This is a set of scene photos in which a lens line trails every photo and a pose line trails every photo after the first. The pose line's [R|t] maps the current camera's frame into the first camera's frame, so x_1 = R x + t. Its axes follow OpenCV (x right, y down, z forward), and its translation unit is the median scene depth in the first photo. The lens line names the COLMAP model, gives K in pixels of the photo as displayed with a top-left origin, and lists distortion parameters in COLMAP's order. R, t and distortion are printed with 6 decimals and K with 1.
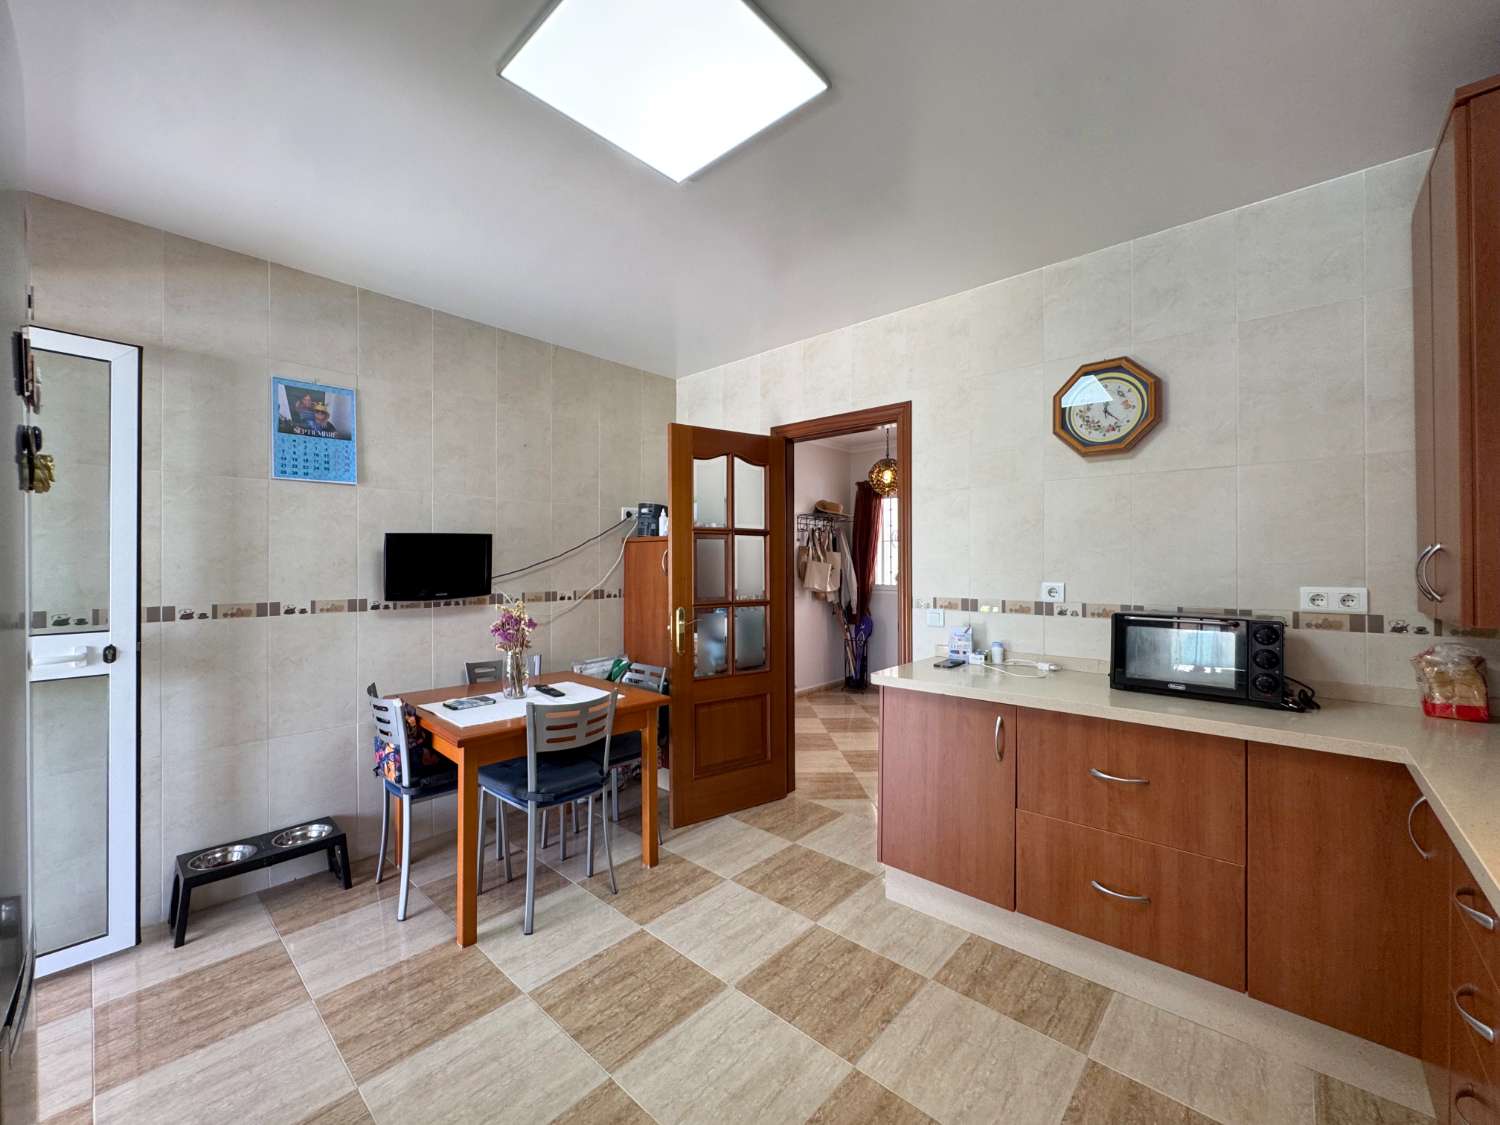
lens RADIAL K [[606.5, 0, 755.3], [0, 606.5, 555.0], [0, 0, 1]] dist [-0.002662, -0.000024]
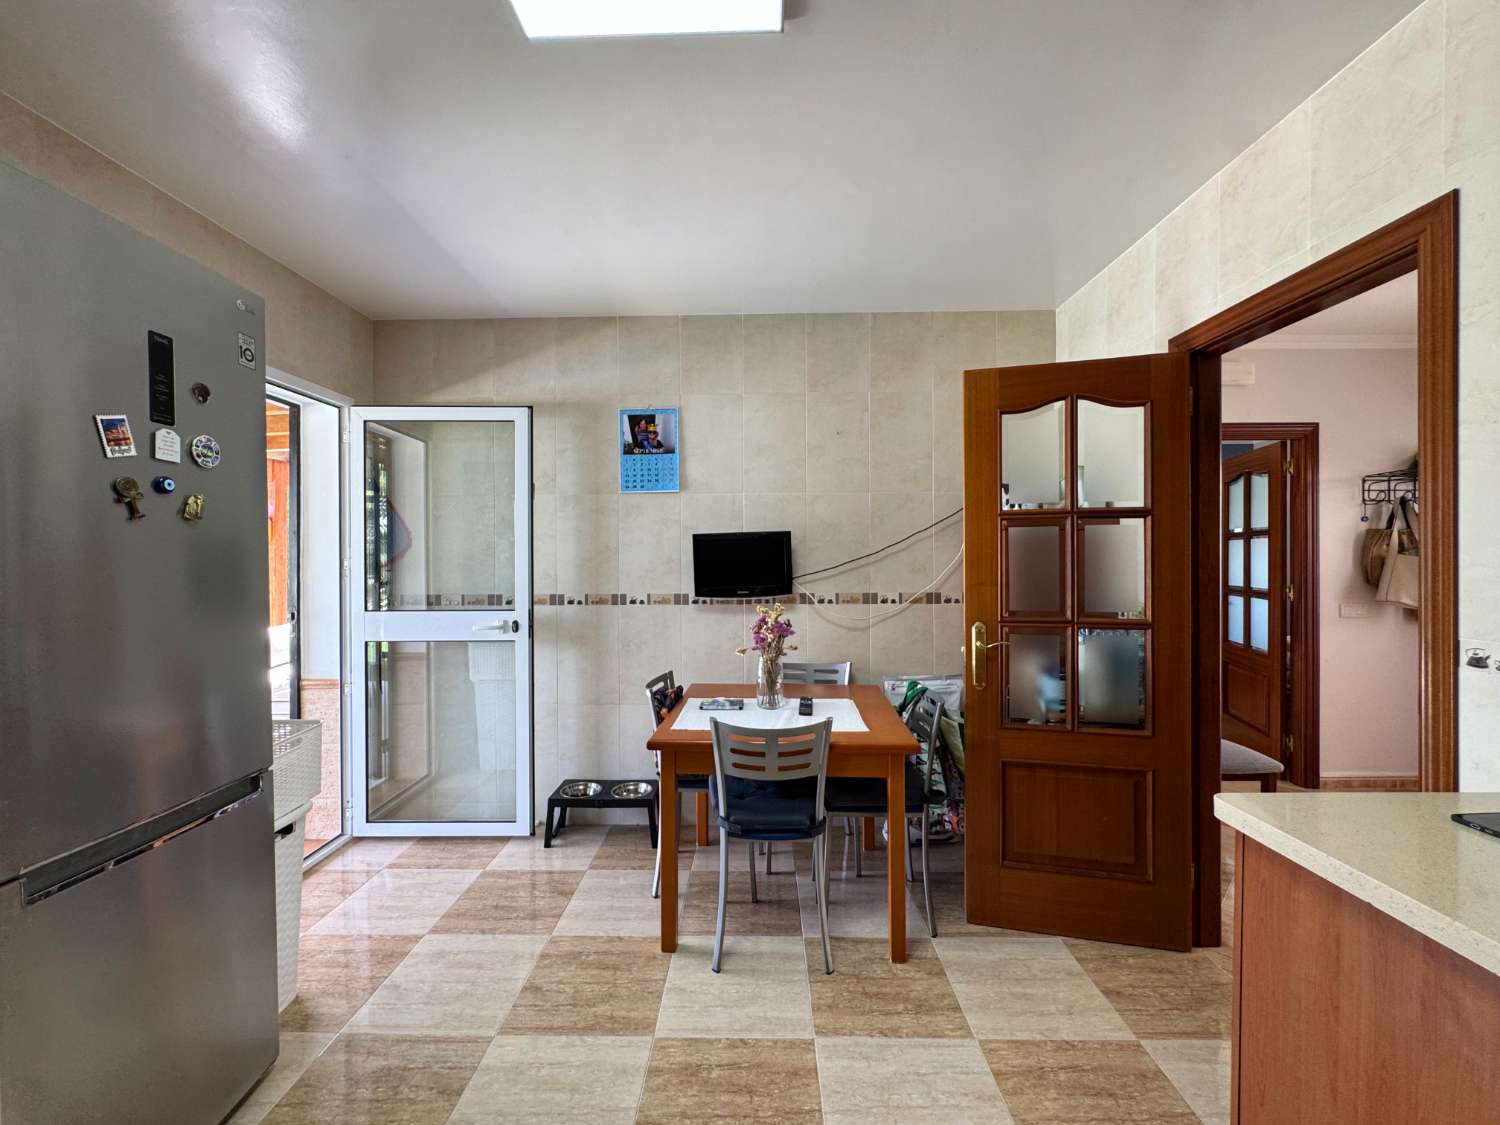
lens RADIAL K [[606.5, 0, 749.2], [0, 606.5, 557.7], [0, 0, 1]] dist [-0.002662, -0.000024]
pose [[0.651039, -0.002968, -0.759038, 0.284210], [0.014488, 0.999859, 0.008516, -0.001903], [0.758906, -0.016541, 0.650990, 0.368412]]
